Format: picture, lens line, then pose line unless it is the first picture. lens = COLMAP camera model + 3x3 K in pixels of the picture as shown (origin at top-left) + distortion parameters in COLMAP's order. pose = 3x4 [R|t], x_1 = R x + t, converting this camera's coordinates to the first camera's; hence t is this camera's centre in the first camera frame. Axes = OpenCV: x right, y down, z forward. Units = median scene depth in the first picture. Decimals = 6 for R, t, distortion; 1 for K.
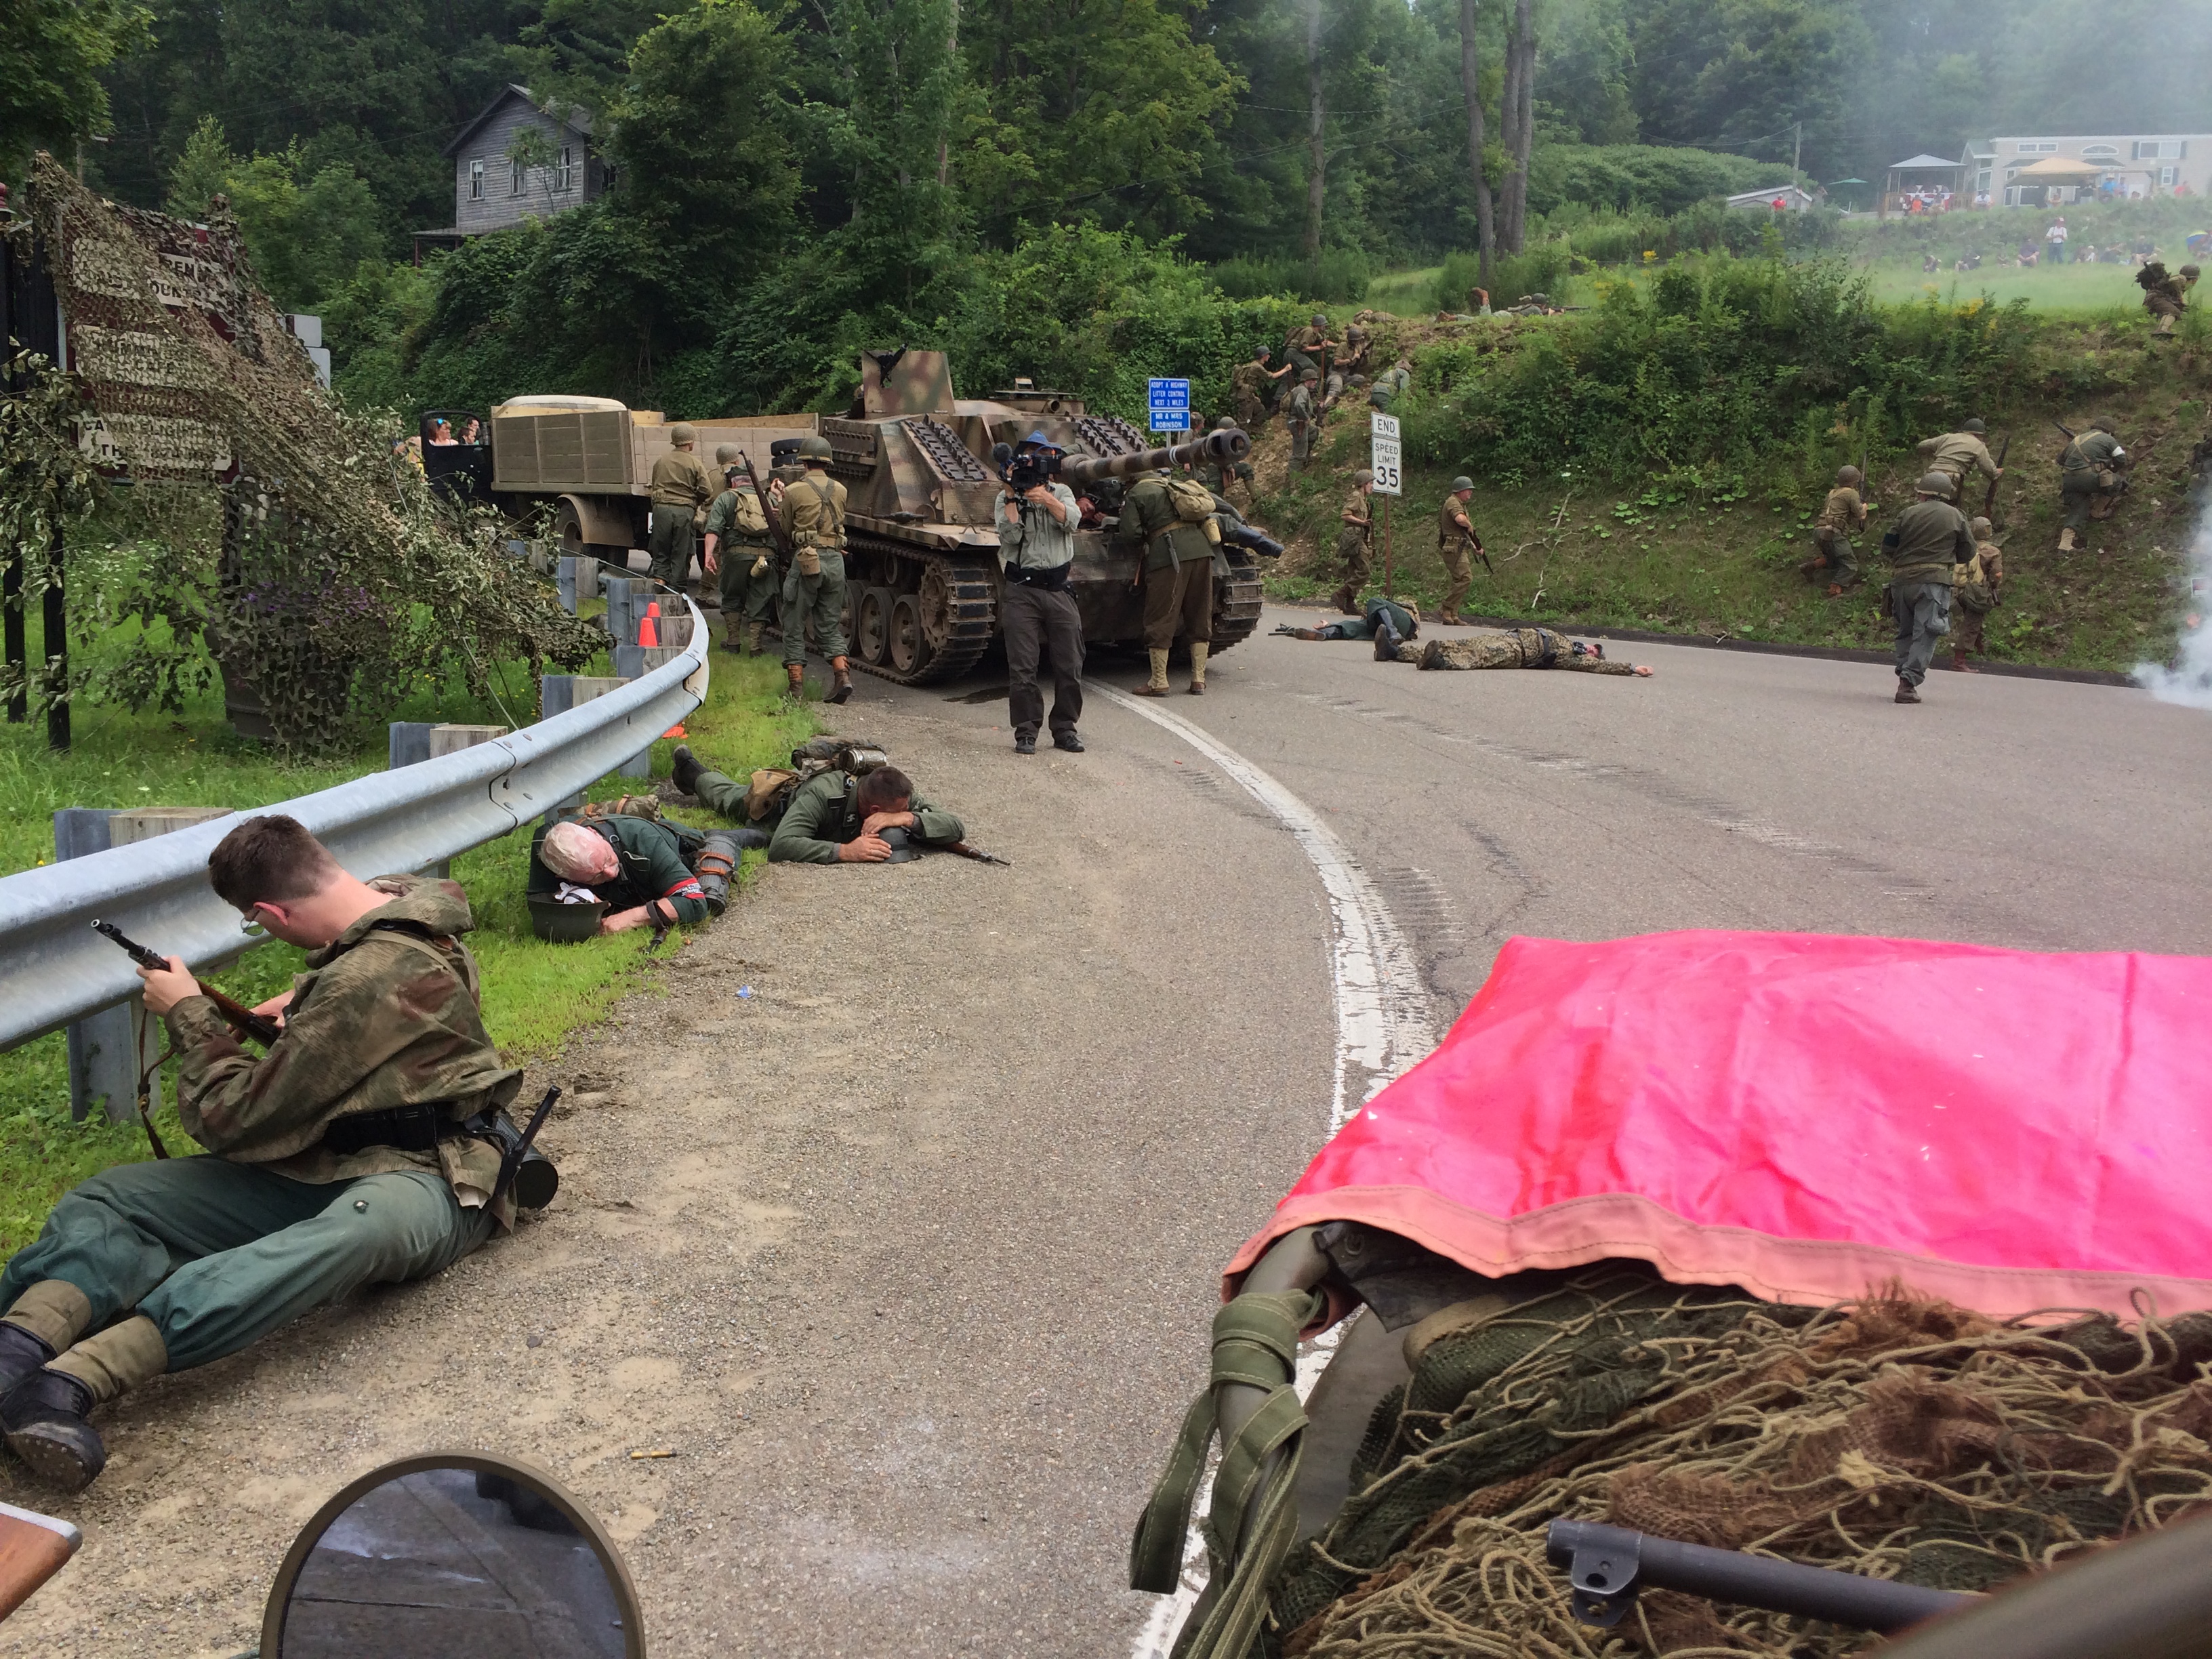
lens RADIAL K [[1934.9, 0, 1057.8], [0, 1934.9, 826.2], [0, 0, 1]] dist [0.079829, -0.101345]
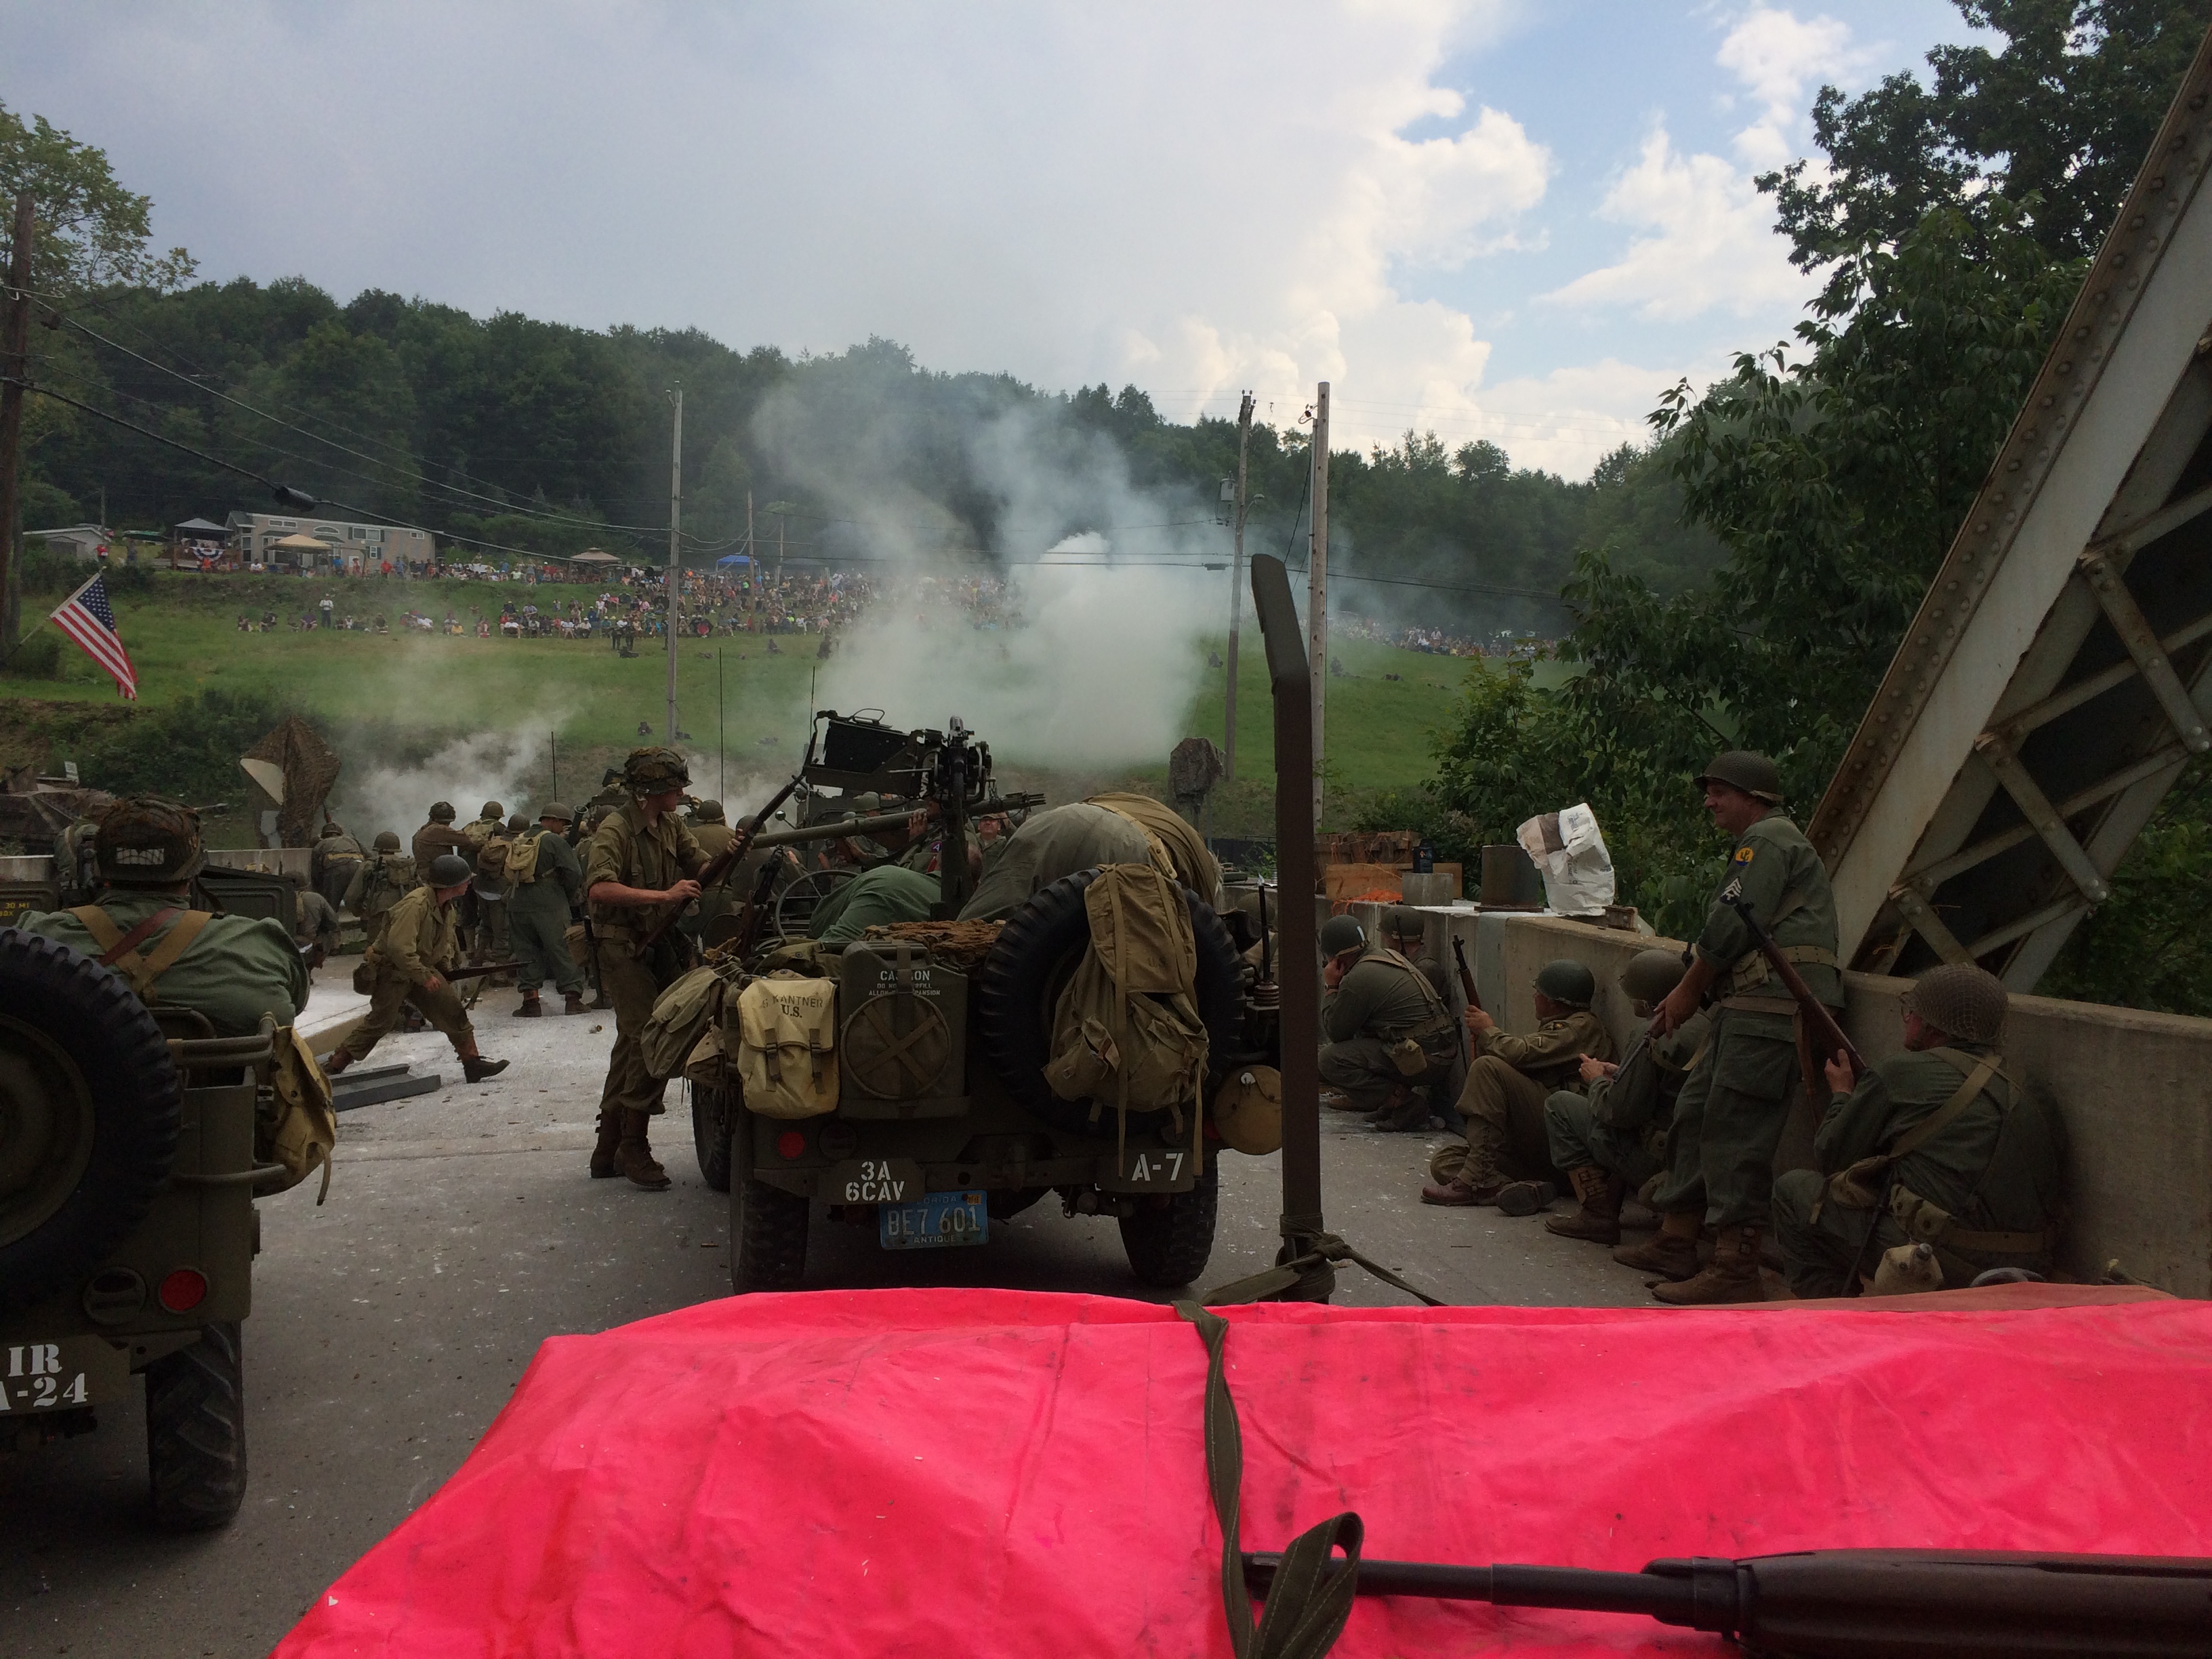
lens RADIAL K [[1895.8, 0, 1075.4], [0, 1895.8, 784.8], [0, 0, 1]] dist [0.097748, -0.170611]
pose [[0.645285, -0.015134, 0.763792, -0.631339], [0.128166, 0.987777, -0.088708, 0.096988], [-0.753114, 0.155134, 0.639337, -0.912038]]
